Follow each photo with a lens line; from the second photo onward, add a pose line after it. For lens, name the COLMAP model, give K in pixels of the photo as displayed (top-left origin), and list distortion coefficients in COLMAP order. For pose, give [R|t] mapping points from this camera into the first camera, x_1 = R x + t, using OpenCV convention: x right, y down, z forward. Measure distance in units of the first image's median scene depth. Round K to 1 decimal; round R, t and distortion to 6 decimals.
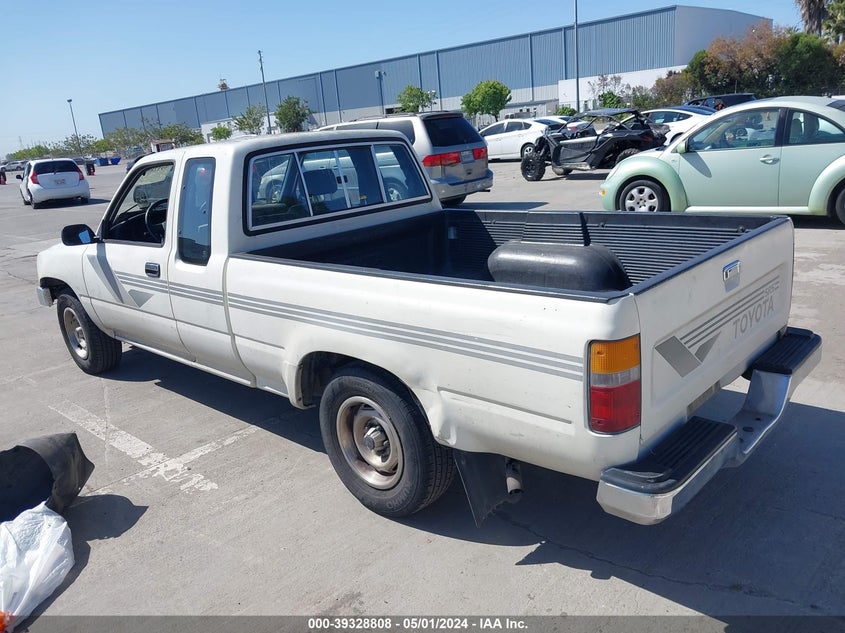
lens RADIAL K [[669.0, 0, 417.1], [0, 669.0, 316.7], [0, 0, 1]] dist [0.003176, 0.002013]
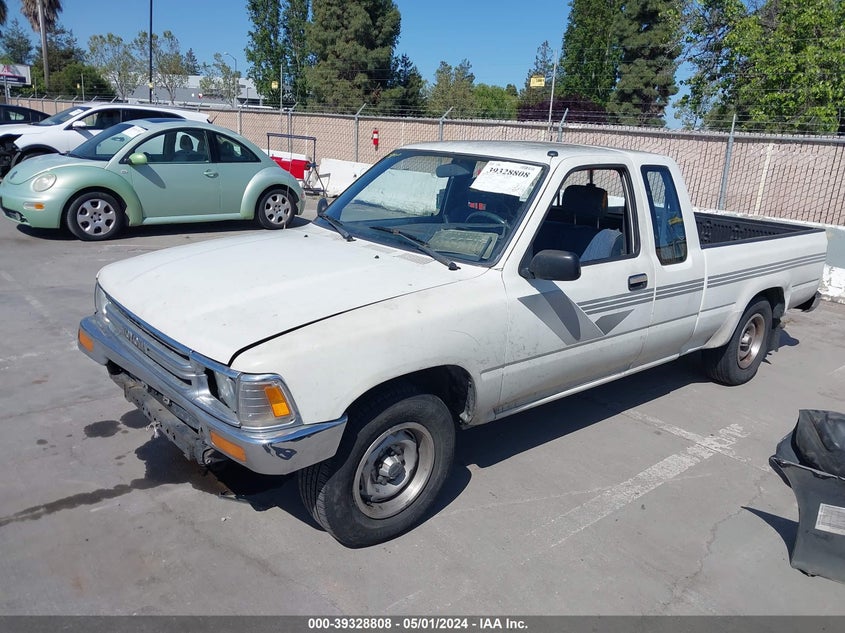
lens RADIAL K [[669.0, 0, 417.1], [0, 669.0, 316.7], [0, 0, 1]] dist [0.003176, 0.002013]
pose [[0.104827, -0.182795, 0.977546, -0.632233], [0.204074, 0.965998, 0.158752, -0.110016], [-0.973327, 0.182850, 0.138567, 0.551752]]
